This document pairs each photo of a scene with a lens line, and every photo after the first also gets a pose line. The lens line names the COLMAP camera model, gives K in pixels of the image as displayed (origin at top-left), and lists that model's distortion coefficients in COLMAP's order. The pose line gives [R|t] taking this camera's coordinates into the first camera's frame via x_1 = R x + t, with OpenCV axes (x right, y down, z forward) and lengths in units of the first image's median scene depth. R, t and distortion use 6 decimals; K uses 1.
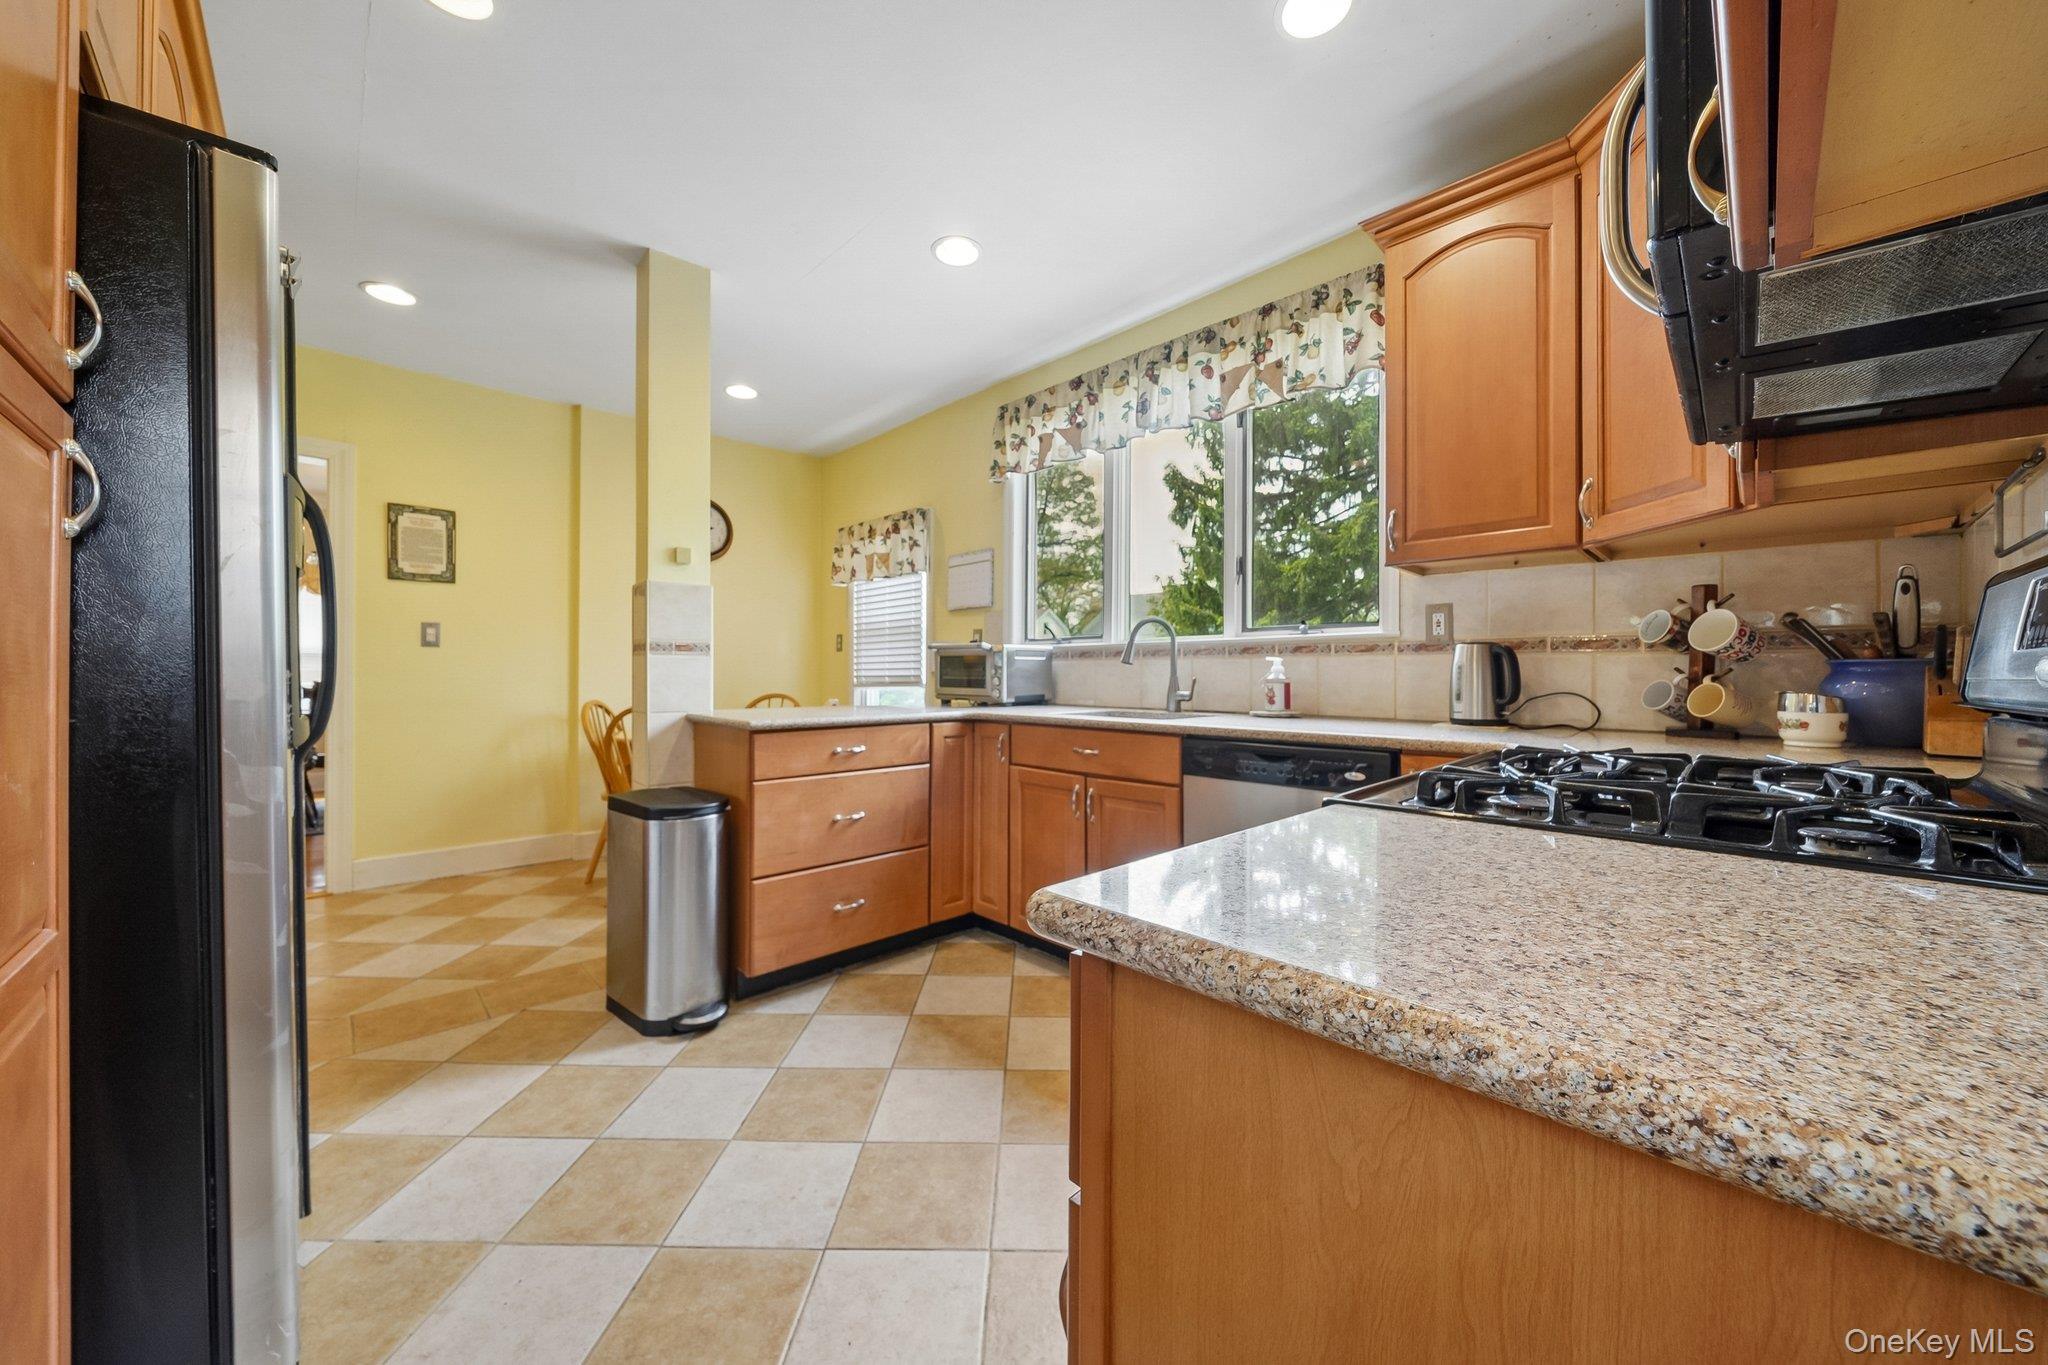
lens RADIAL K [[712.9, 0, 1030.7], [0, 712.9, 675.3], [0, 0, 1]] dist [-0.007243, -0.000055]
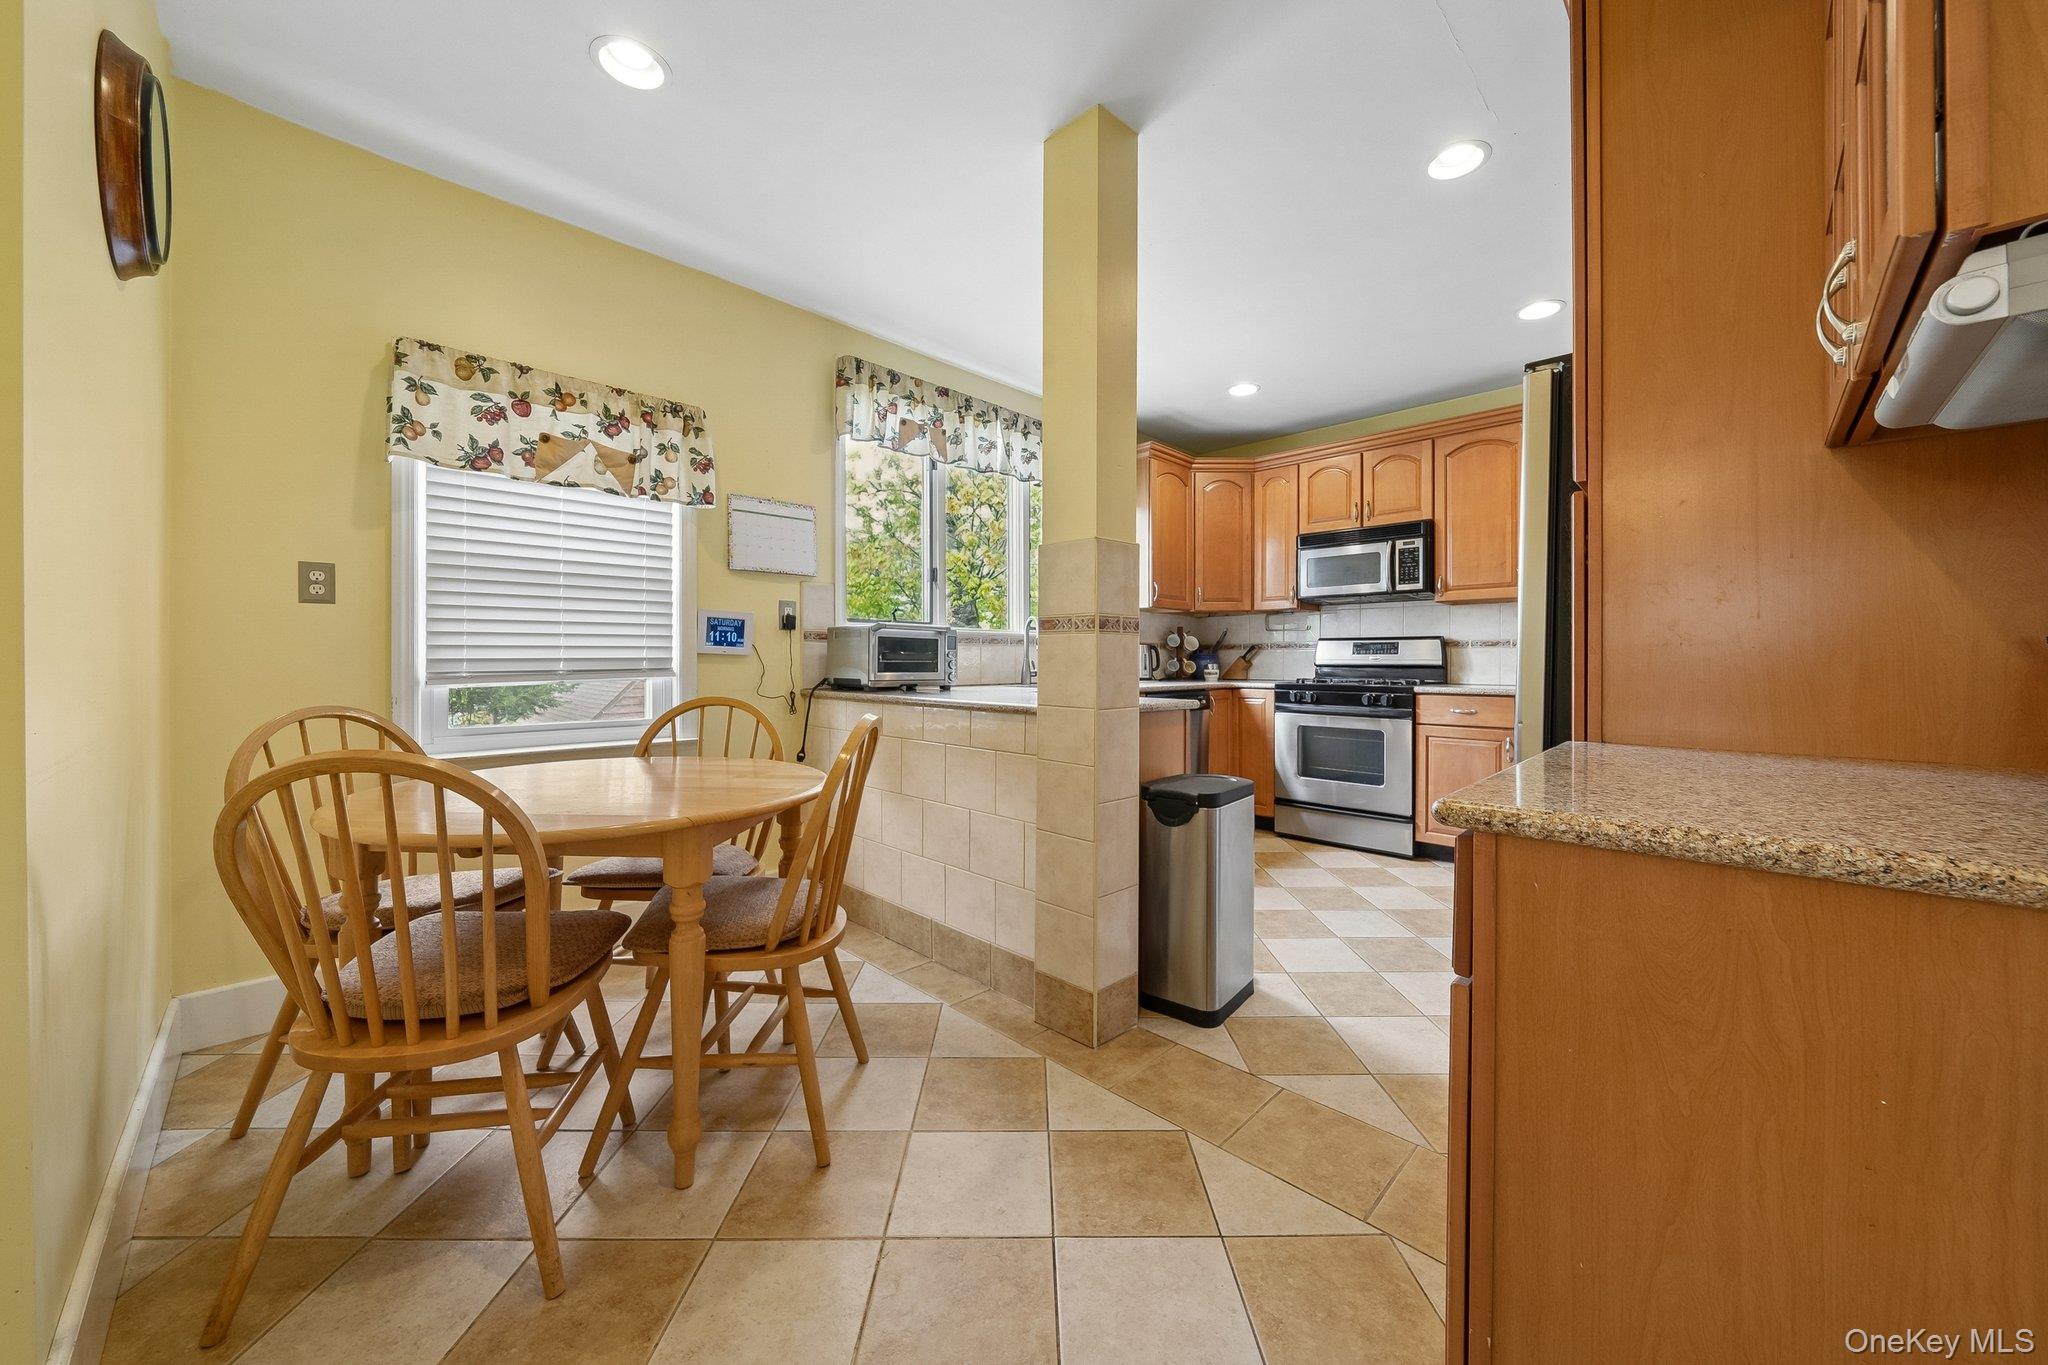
lens RADIAL K [[741.9, 0, 1033.2], [0, 741.9, 661.6], [0, 0, 1]] dist [-0.001765, -0.000081]
pose [[-0.014540, -0.003944, 0.999887, -1.656926], [0.000670, 0.999992, 0.003955, 0.001158], [-0.999894, 0.000728, -0.014537, 1.336630]]
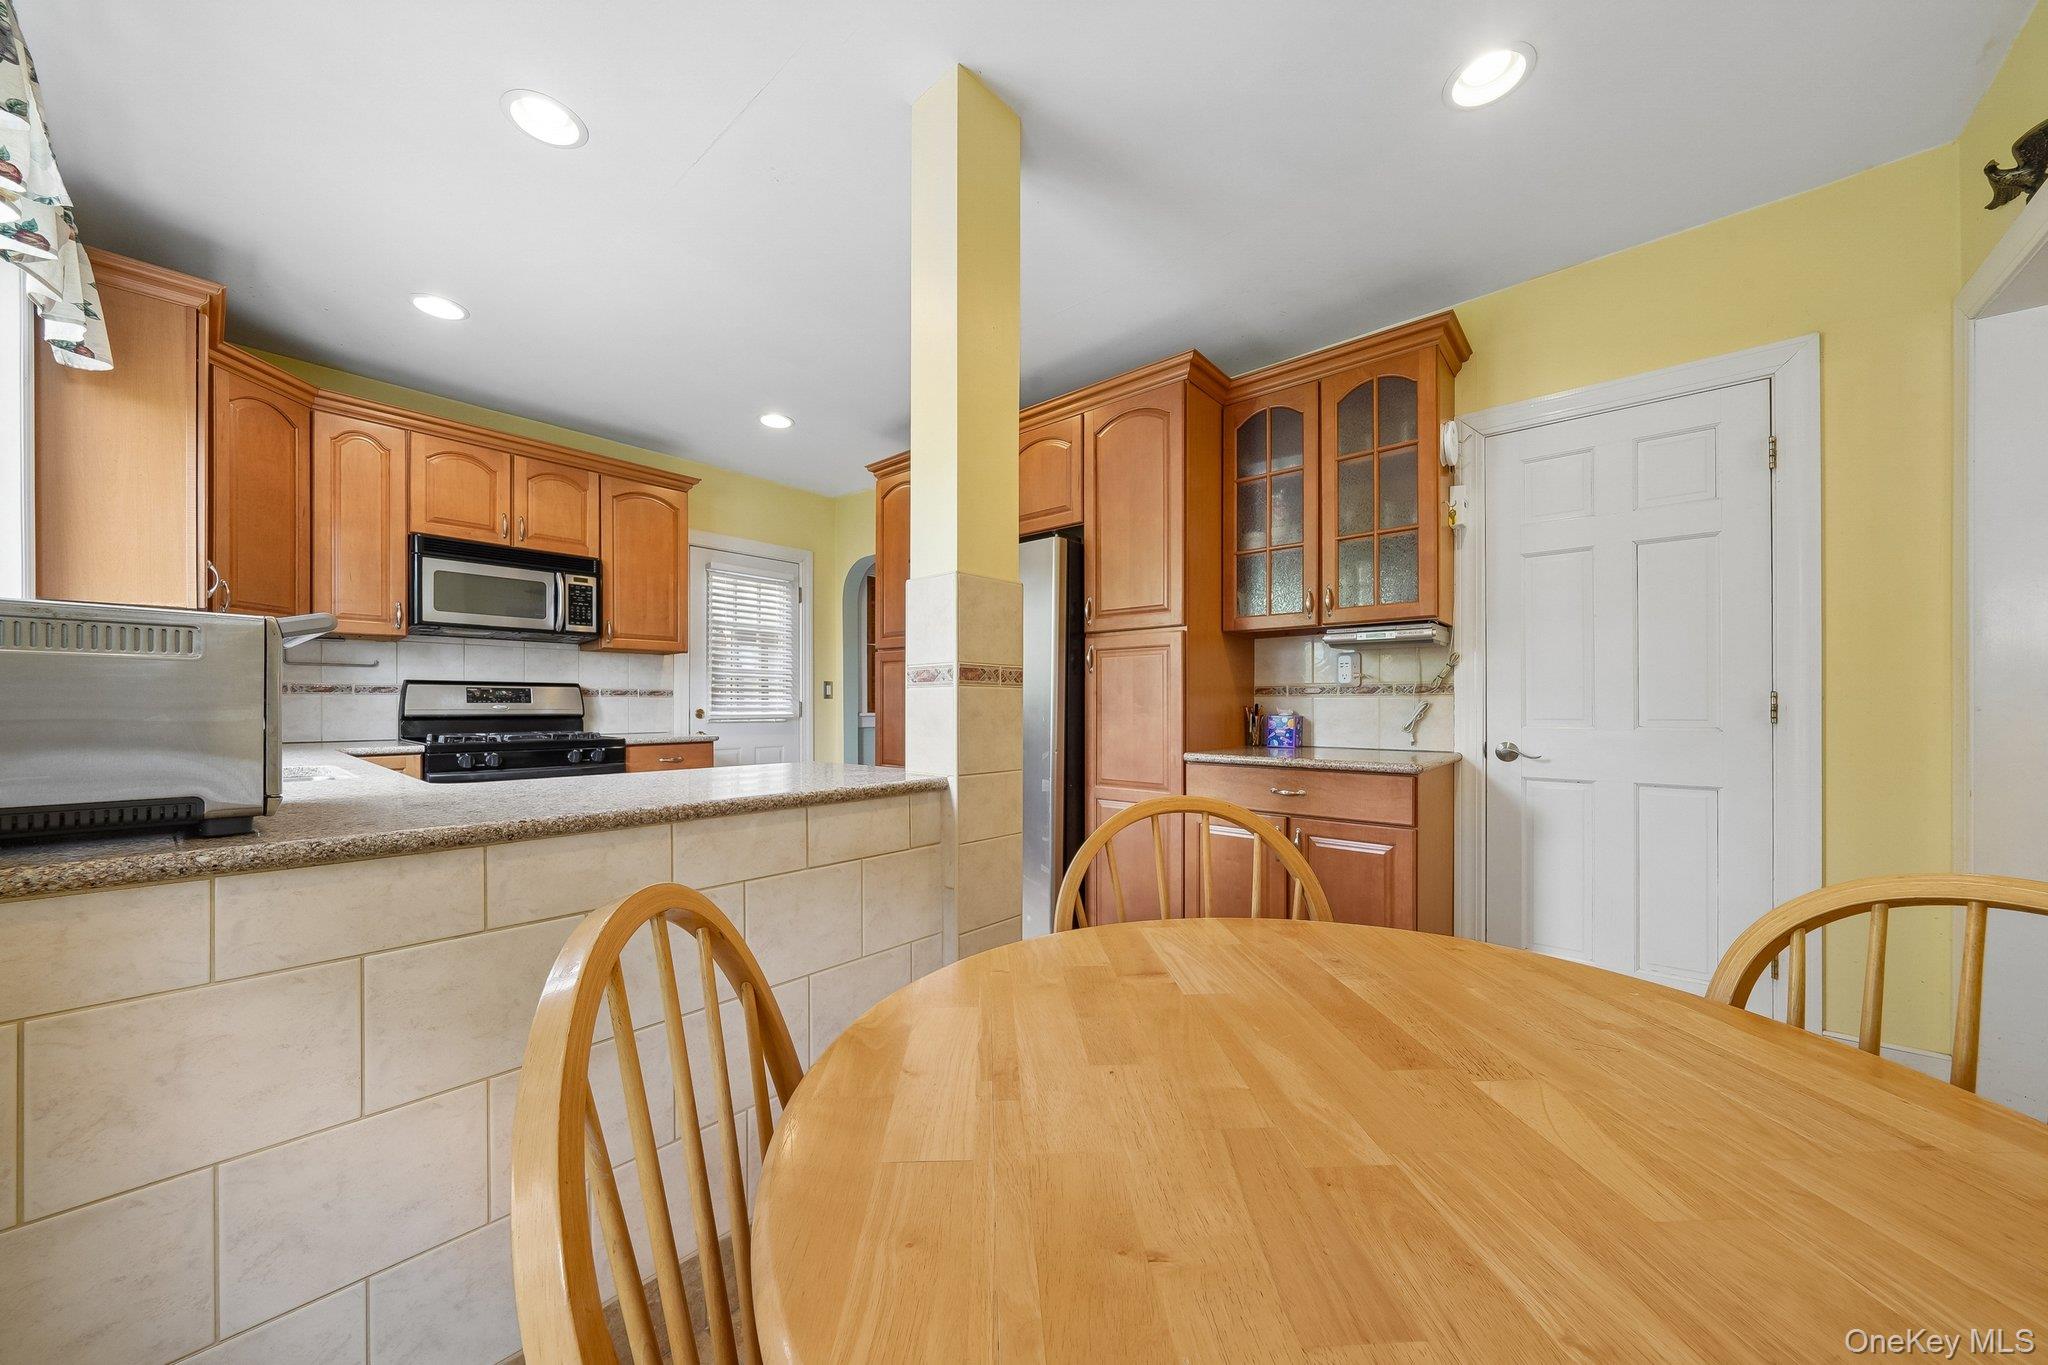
lens RADIAL K [[712.9, 0, 1020.8], [0, 712.9, 704.6], [0, 0, 1]] dist [-0.007243, -0.000055]
pose [[-0.997657, -0.000431, -0.068414, -0.632721], [-0.000763, 0.999988, 0.004821, -0.016678], [0.068411, 0.004862, -0.997645, 2.073135]]
